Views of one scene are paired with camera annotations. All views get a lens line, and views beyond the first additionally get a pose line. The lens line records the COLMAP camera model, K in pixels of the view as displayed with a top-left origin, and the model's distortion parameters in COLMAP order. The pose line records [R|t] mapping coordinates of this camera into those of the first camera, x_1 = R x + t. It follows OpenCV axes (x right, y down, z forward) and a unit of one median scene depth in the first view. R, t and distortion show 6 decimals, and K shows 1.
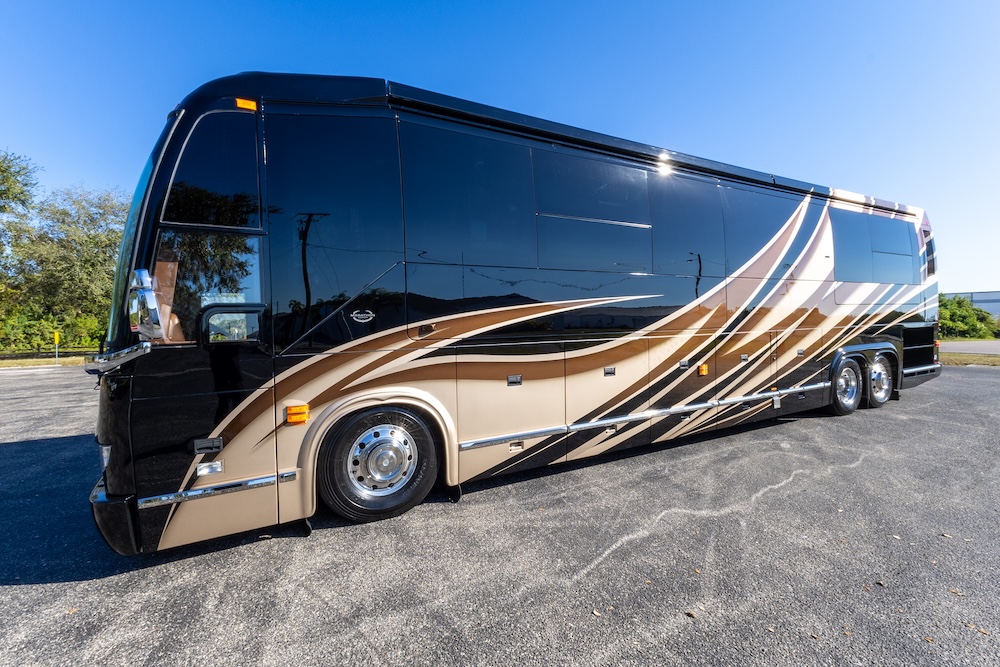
lens RADIAL K [[445.0, 0, 501.5], [0, 445.0, 327.5], [0, 0, 1]] dist [0.015446, 0.000620]
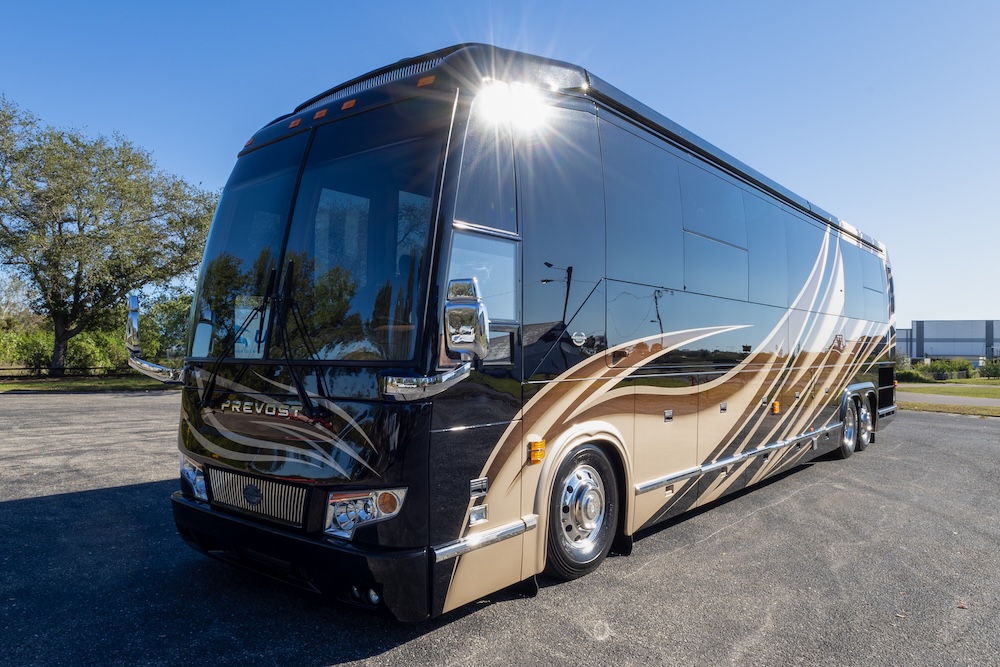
lens RADIAL K [[673.3, 0, 499.8], [0, 673.3, 338.4], [0, 0, 1]] dist [0.022252, 0.001834]
pose [[0.933645, 0.040024, 0.355957, -0.779351], [-0.031483, 0.999061, -0.029756, 0.014520], [-0.356814, 0.016575, 0.934029, -0.143782]]
